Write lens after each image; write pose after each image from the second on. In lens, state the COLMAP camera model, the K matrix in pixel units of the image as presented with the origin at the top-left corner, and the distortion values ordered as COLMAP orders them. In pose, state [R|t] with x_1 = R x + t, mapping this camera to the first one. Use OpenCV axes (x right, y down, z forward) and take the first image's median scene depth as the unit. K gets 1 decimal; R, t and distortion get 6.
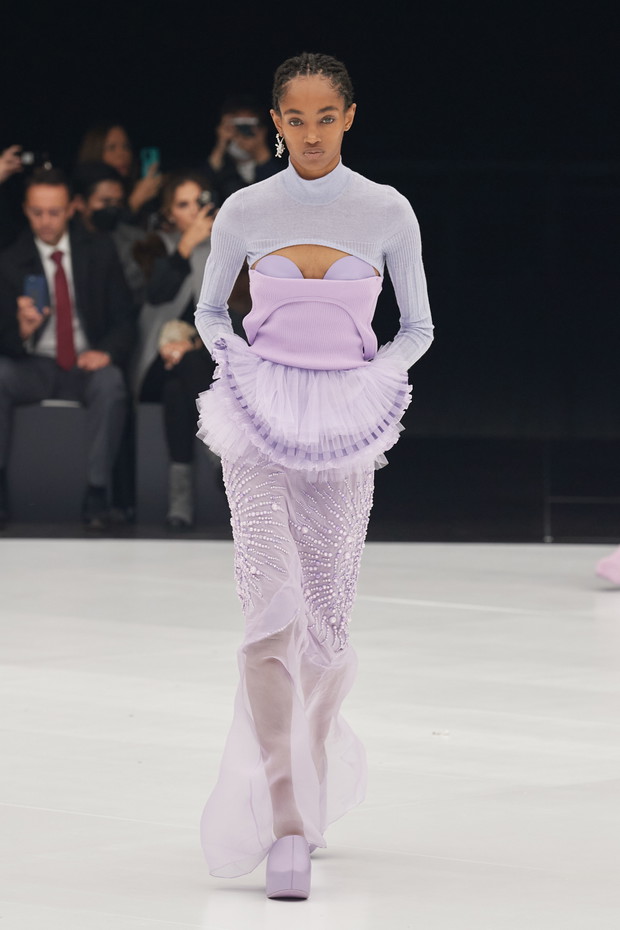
lens RADIAL K [[5457.2, 0, 310.5], [0, 5457.2, 465.9], [0, 0, 1]] dist [-0.223197, 0.000000]
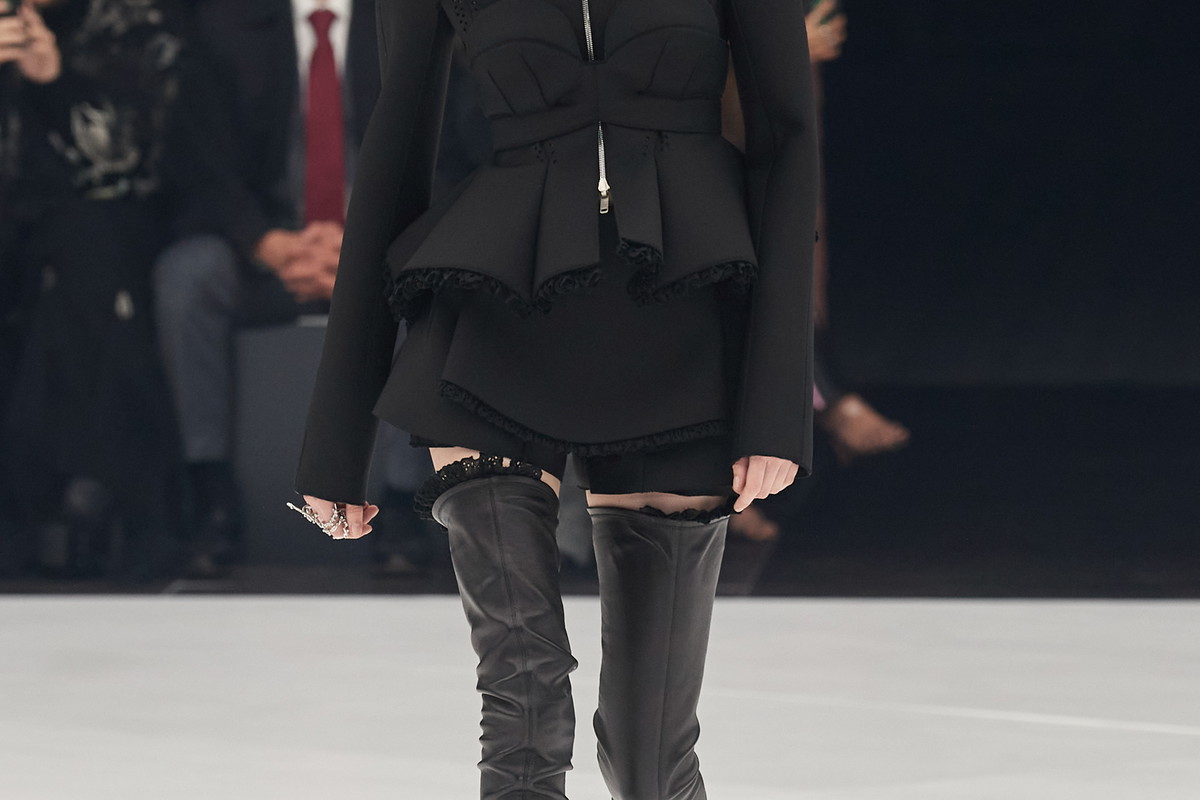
lens RADIAL K [[7041.5, 0, 598.2], [0, 7041.5, 400.4], [0, 0, 1]] dist [-0.223197, 0.000000]
pose [[0.999801, -0.006250, -0.018968, -0.009730], [0.005987, 0.999885, -0.013909, 0.004703], [0.019053, 0.013793, 0.999723, 0.361882]]
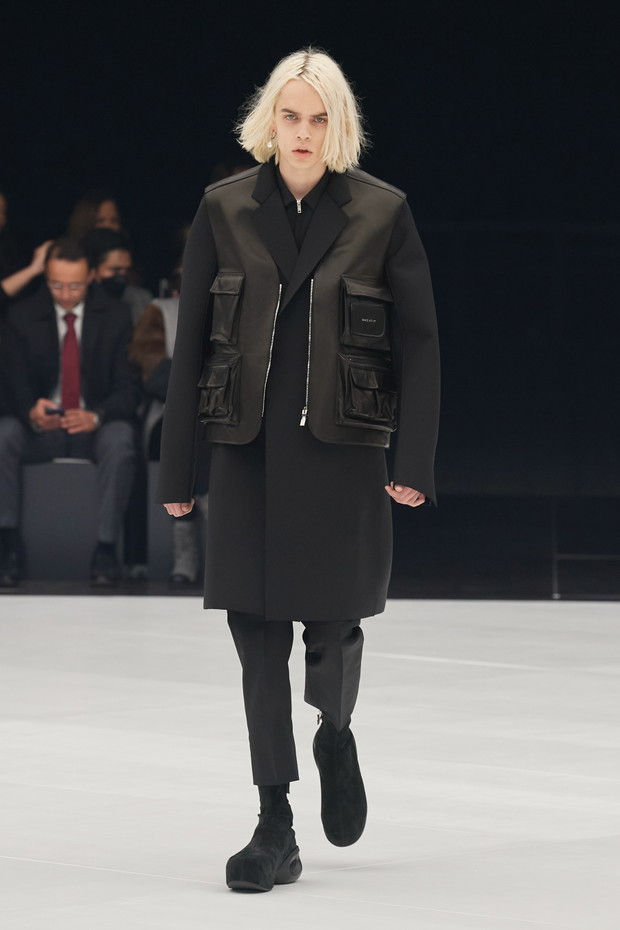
lens RADIAL K [[4668.7, 0, 312.1], [0, 4668.7, 467.3], [0, 0, 1]] dist [-1.106714, 0.000000]
pose [[0.999980, 0.001238, 0.006124, -0.006612], [-0.001153, 0.999903, -0.013854, 0.001630], [-0.006141, 0.013847, 0.999885, 0.143418]]
